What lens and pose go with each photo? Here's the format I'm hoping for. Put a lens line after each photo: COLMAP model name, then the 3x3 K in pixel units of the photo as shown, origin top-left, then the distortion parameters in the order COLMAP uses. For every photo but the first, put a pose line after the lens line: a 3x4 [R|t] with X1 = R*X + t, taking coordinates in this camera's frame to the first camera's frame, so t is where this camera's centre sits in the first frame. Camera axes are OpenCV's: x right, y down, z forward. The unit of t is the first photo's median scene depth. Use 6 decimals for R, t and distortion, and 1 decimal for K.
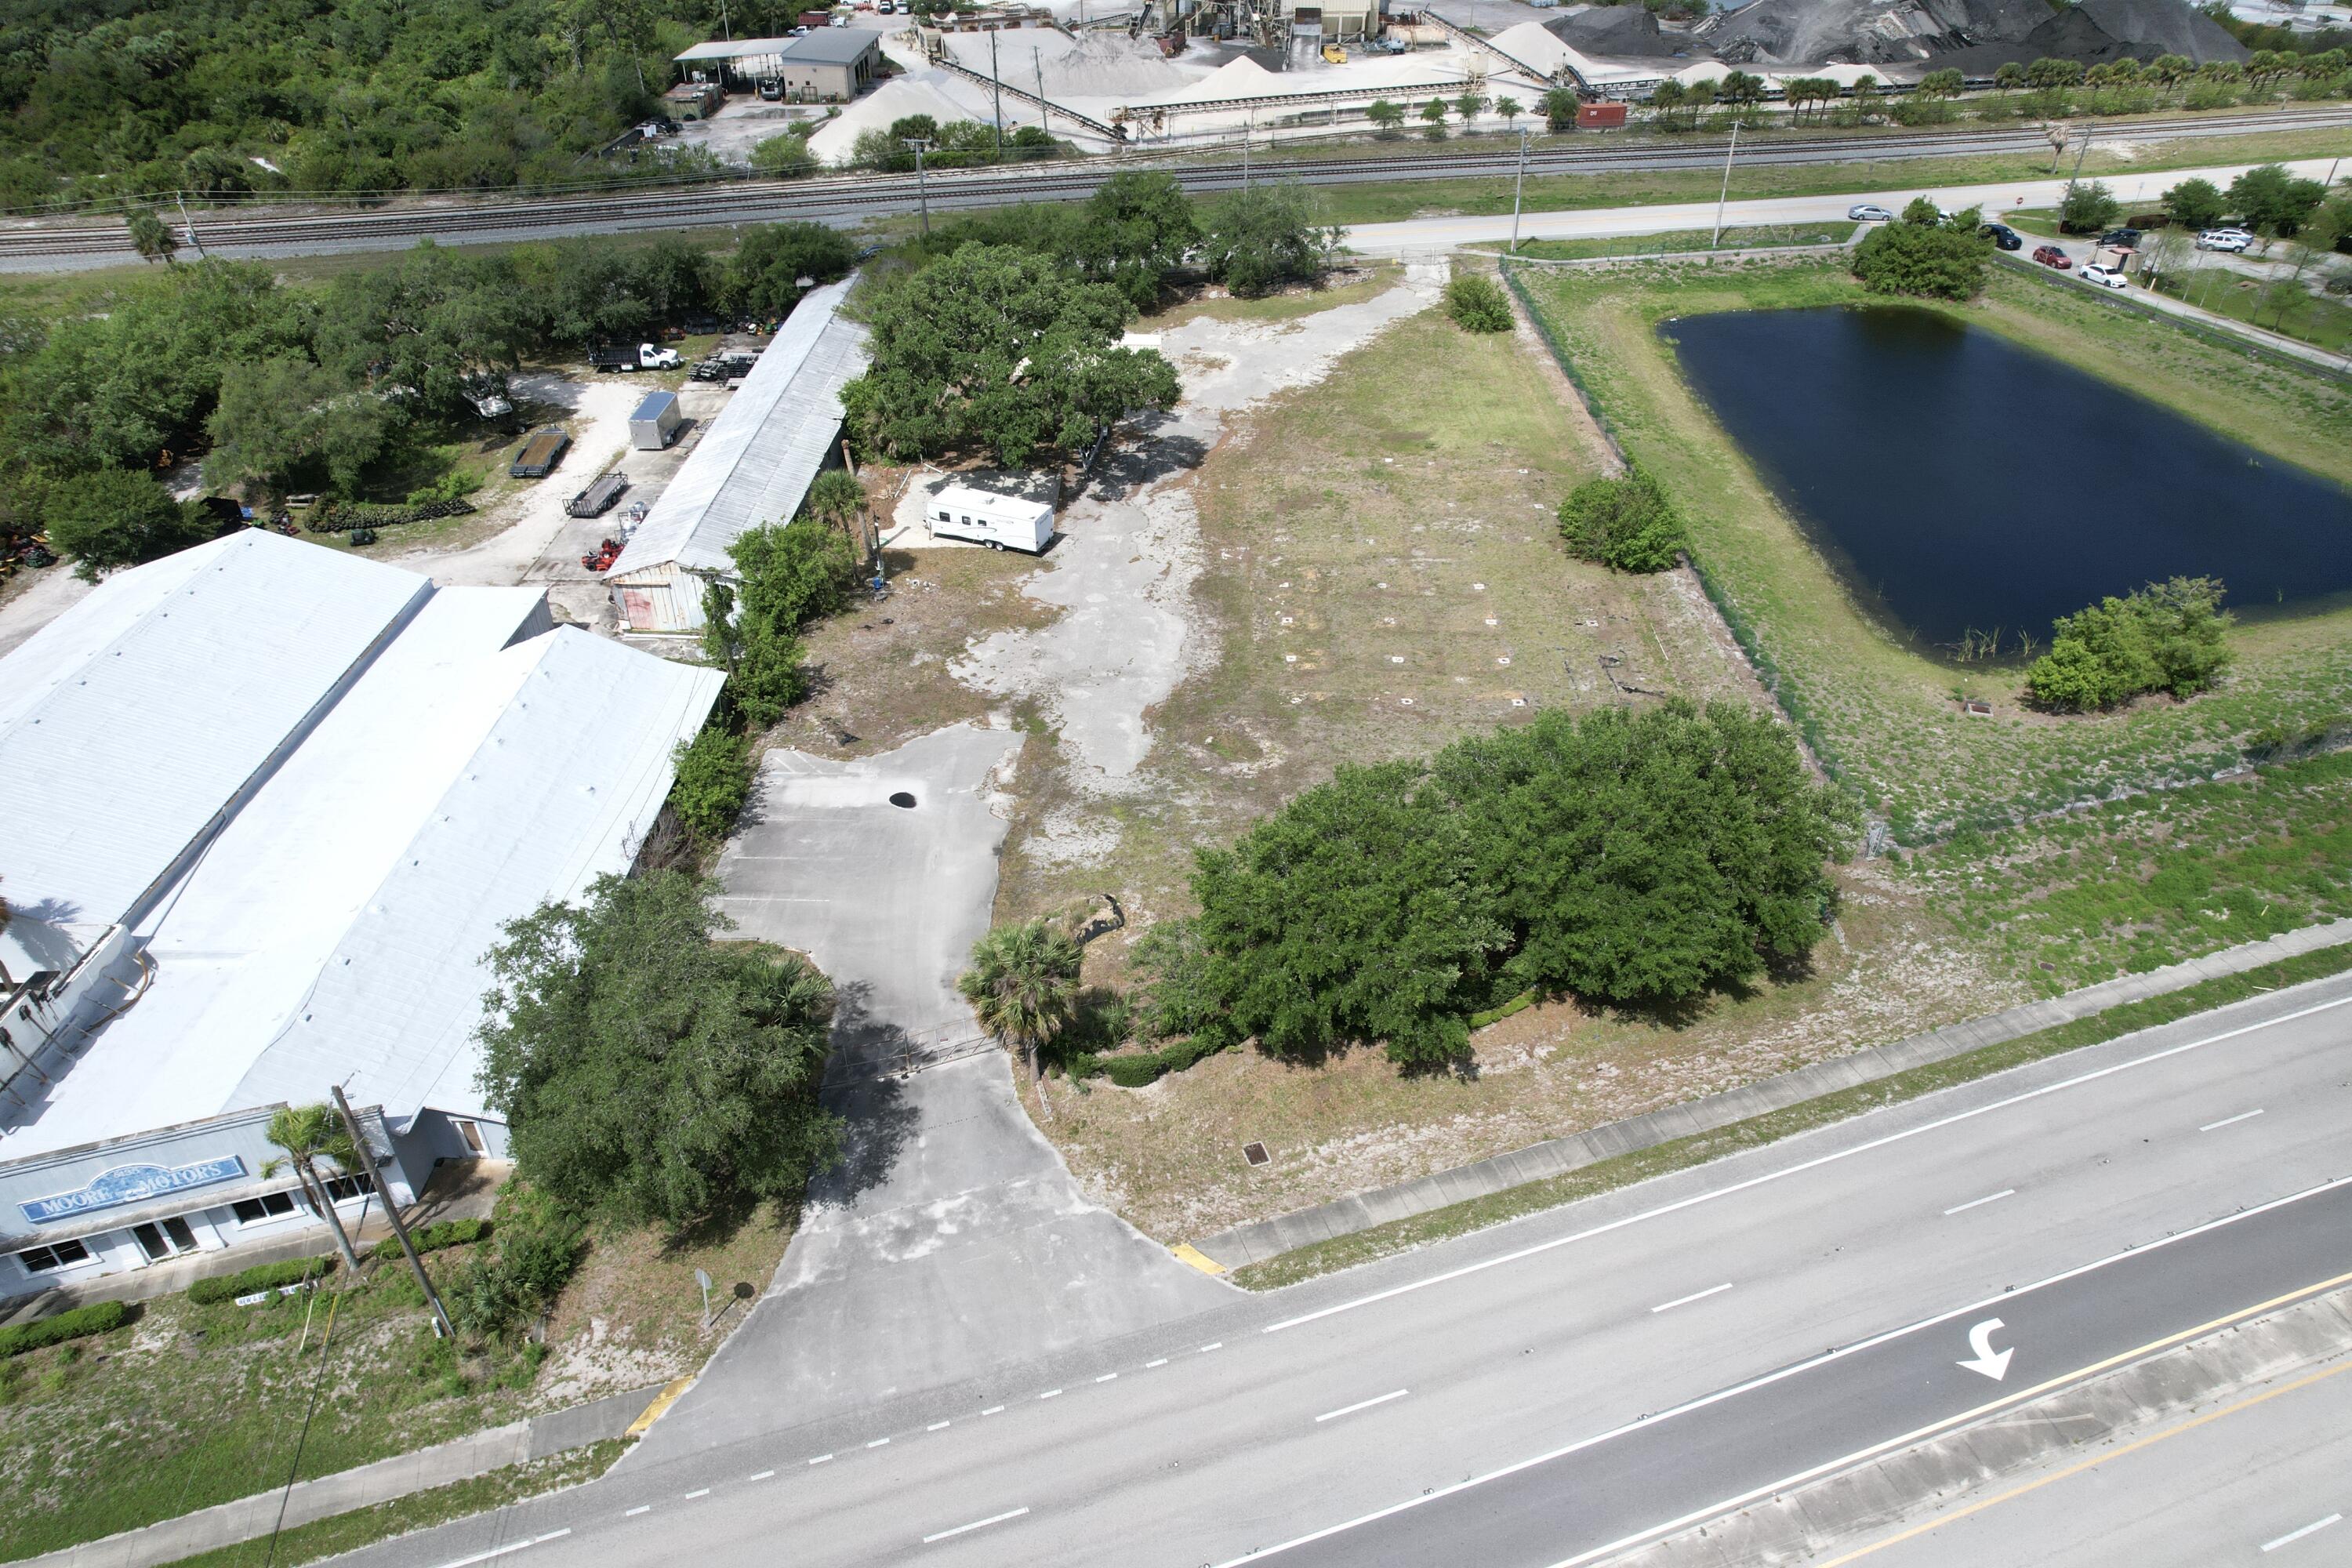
lens RADIAL K [[1507.6, 0, 1180.3], [0, 1507.6, 774.1], [0, 0, 1]] dist [-0.080816, 0.074330]
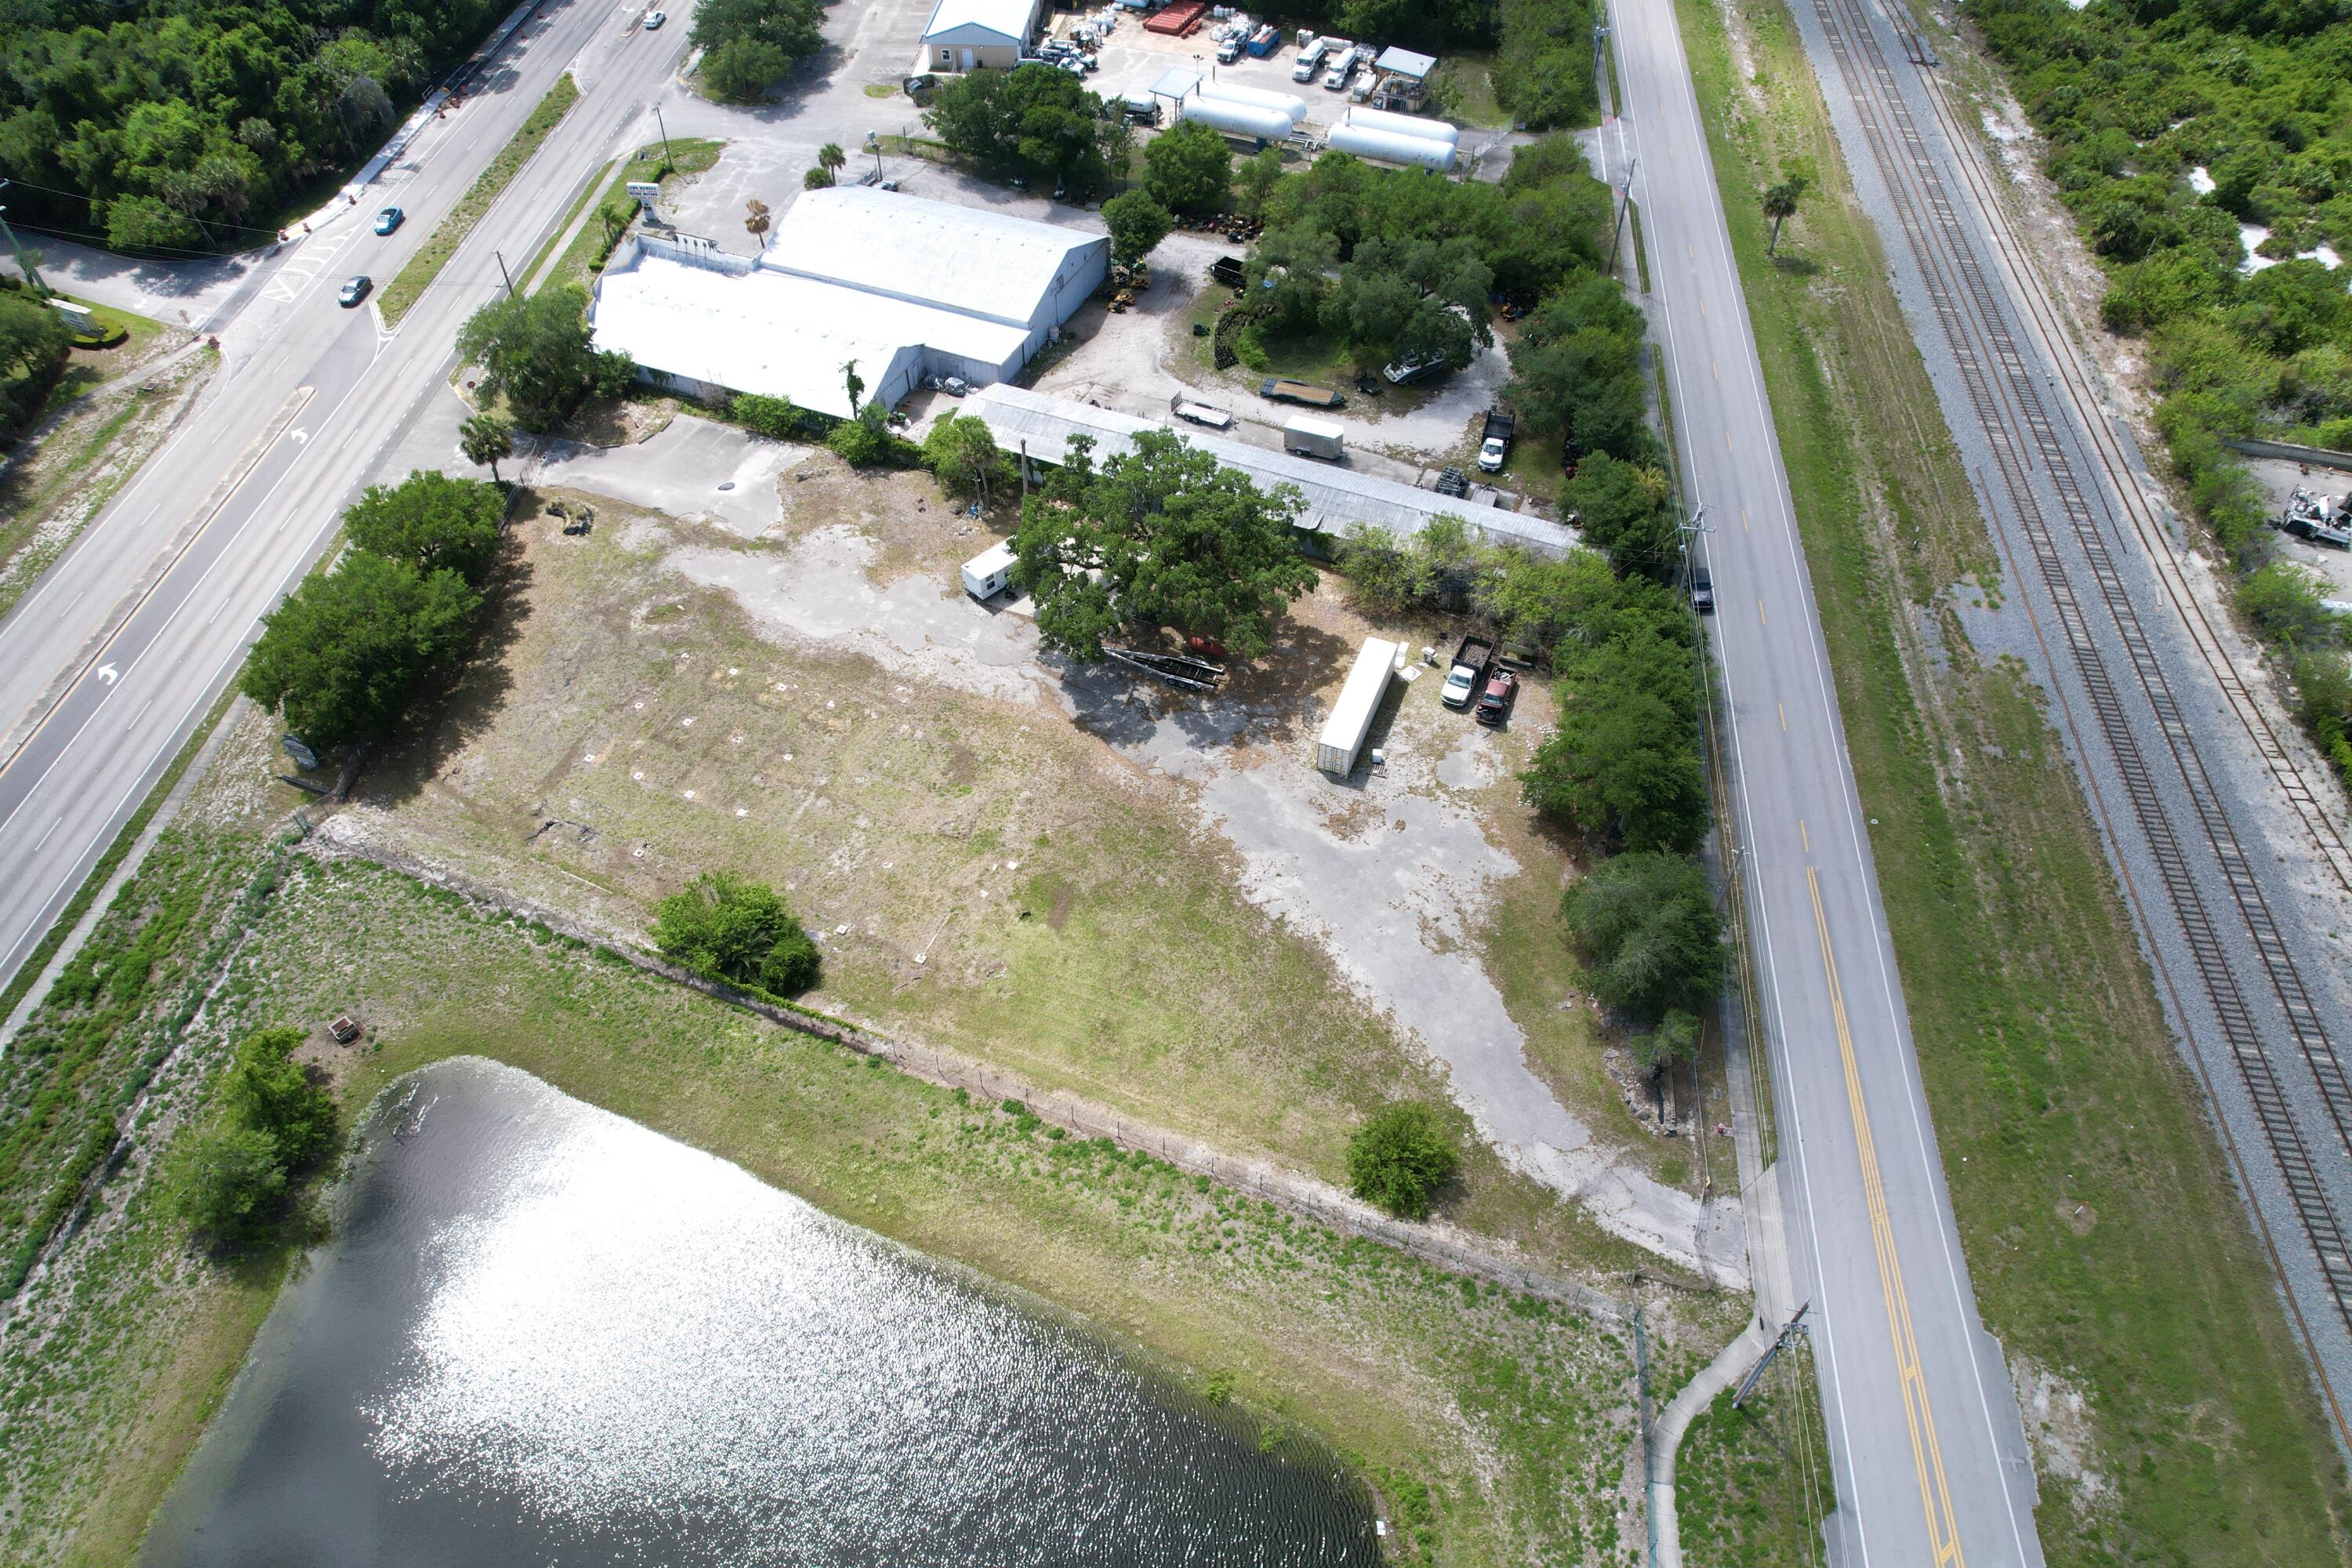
lens RADIAL K [[1504.1, 0, 1180.5], [0, 1504.1, 792.5], [0, 0, 1]] dist [-0.080140, 0.073260]
pose [[-0.385938, 0.680490, -0.622884, 0.733293], [-0.528255, 0.390525, 0.753947, -1.114453], [0.756306, 0.620019, 0.208754, 0.948781]]
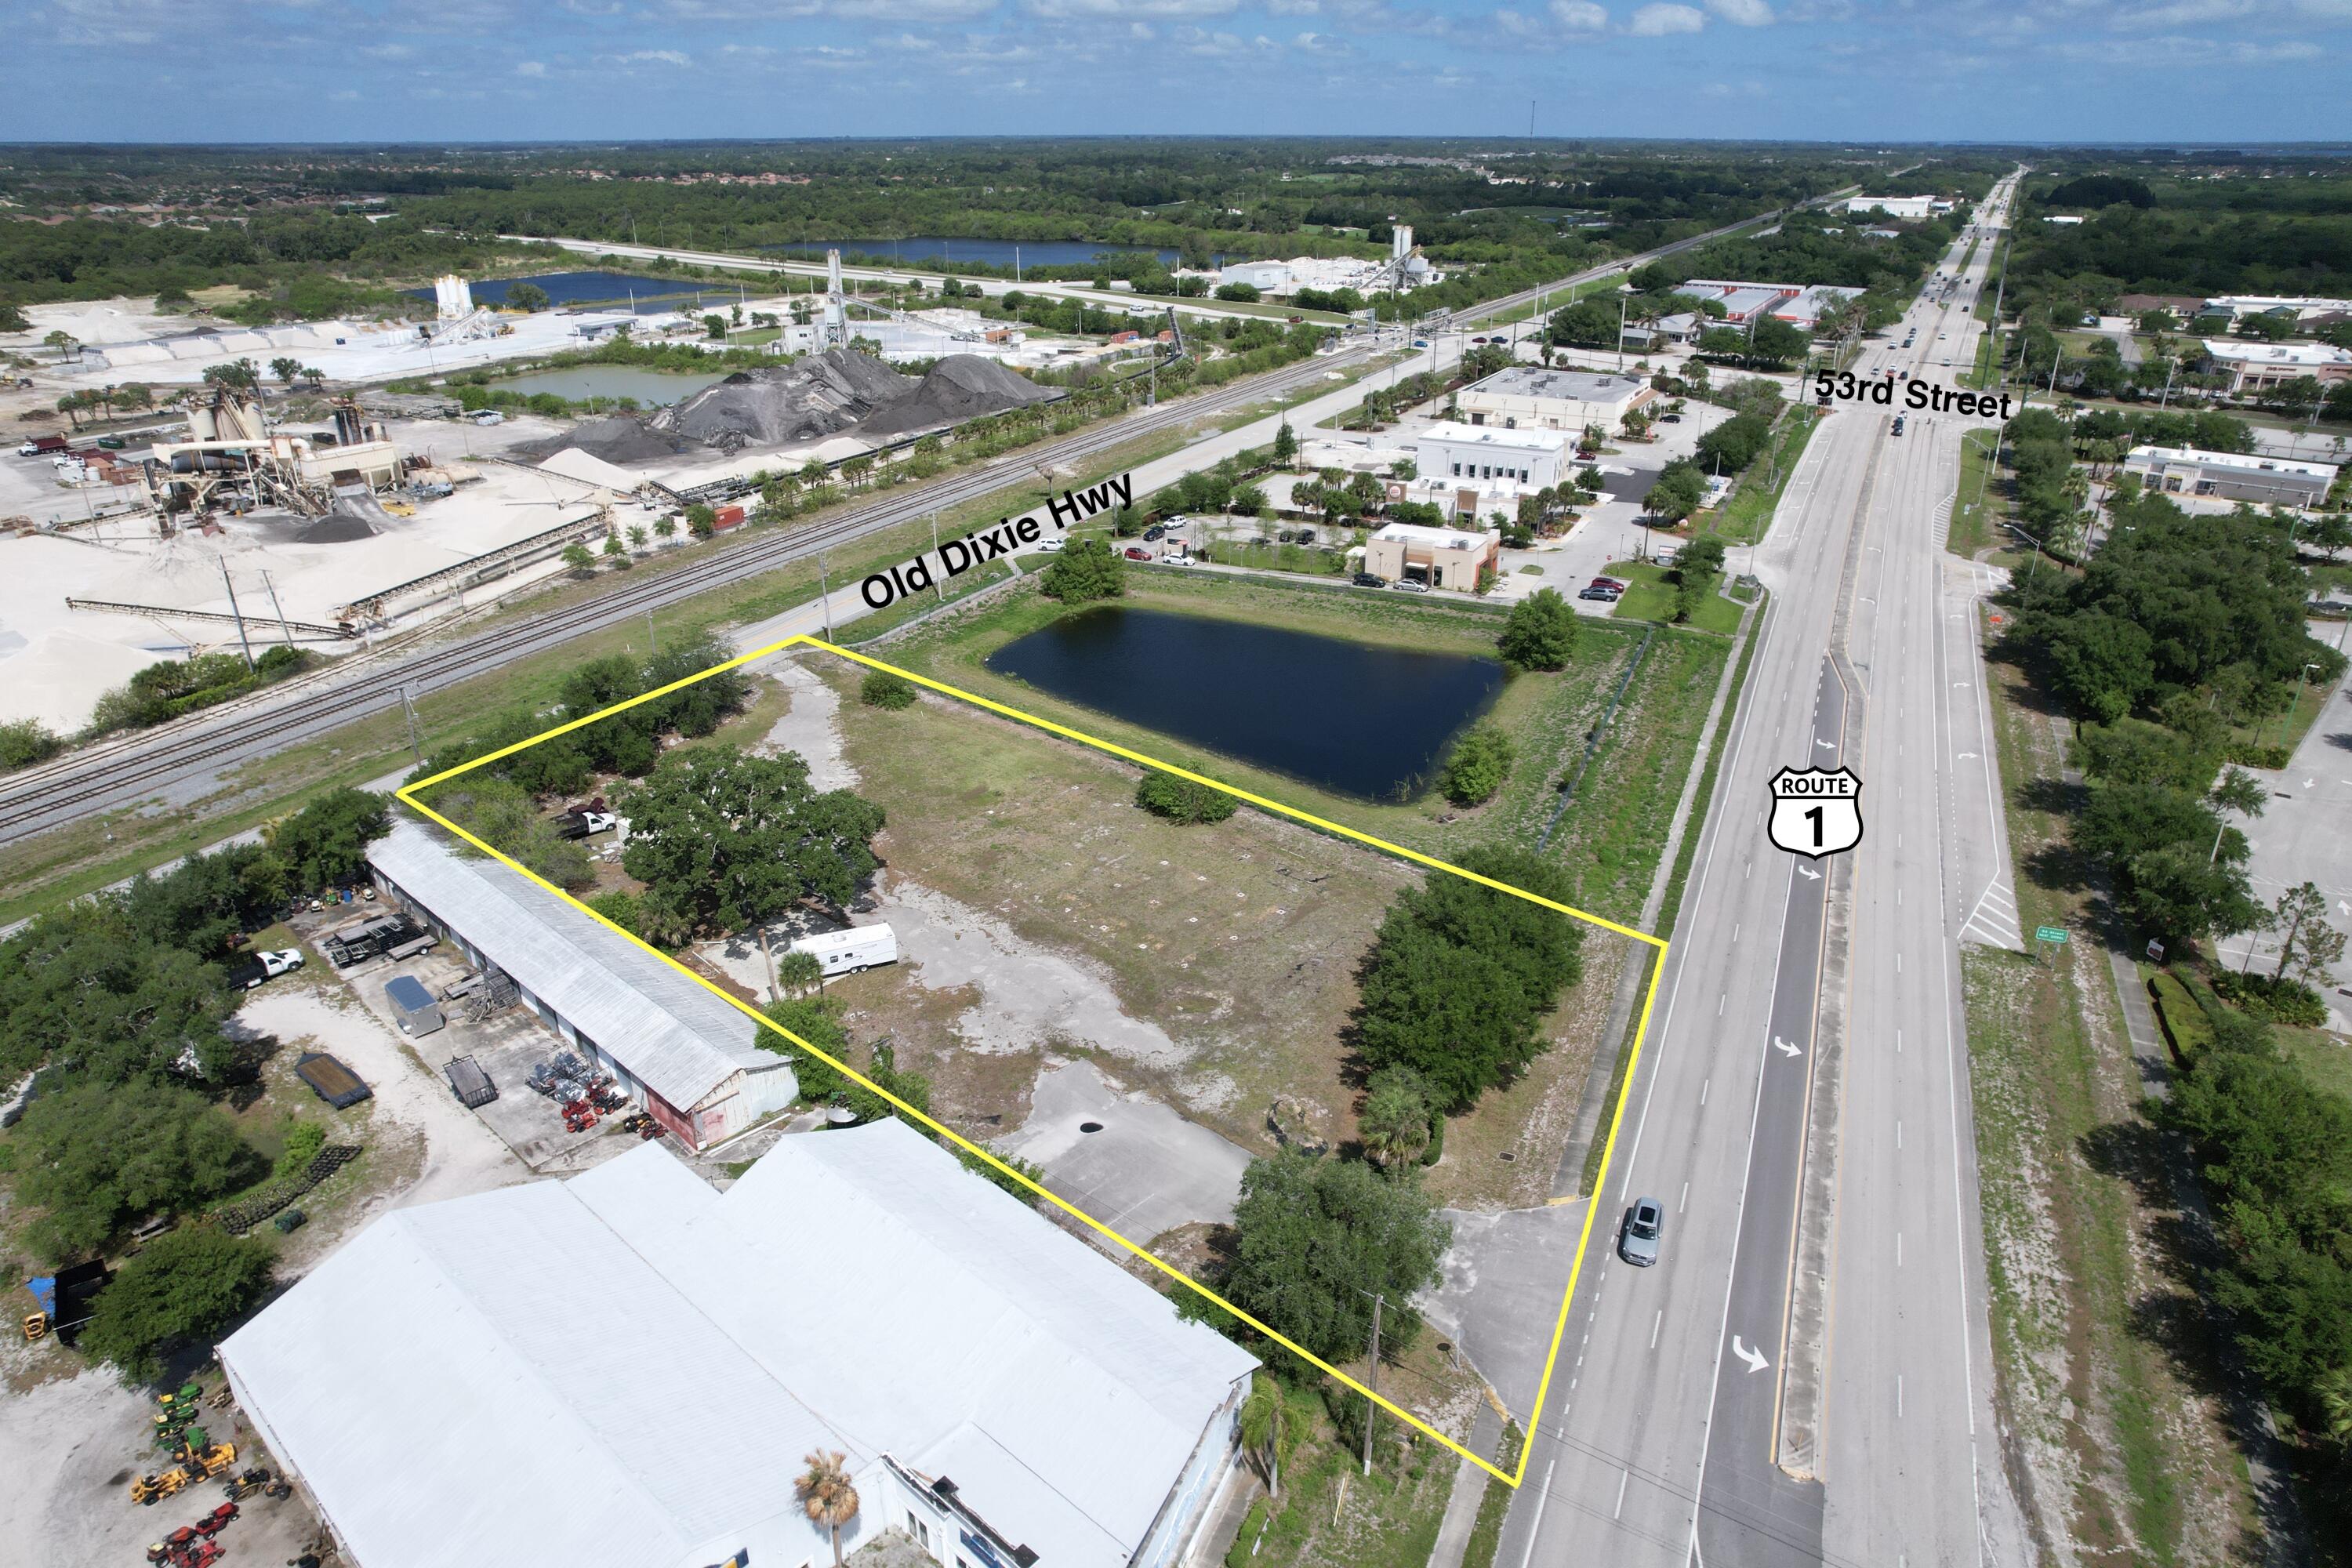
lens RADIAL K [[1504.1, 0, 1180.5], [0, 1504.1, 792.5], [0, 0, 1]] dist [-0.080140, 0.073260]
pose [[0.674692, -0.307472, 0.671008, -0.707599], [0.422279, 0.906418, -0.009256, -0.157478], [-0.605368, 0.289598, 0.741393, -0.106098]]
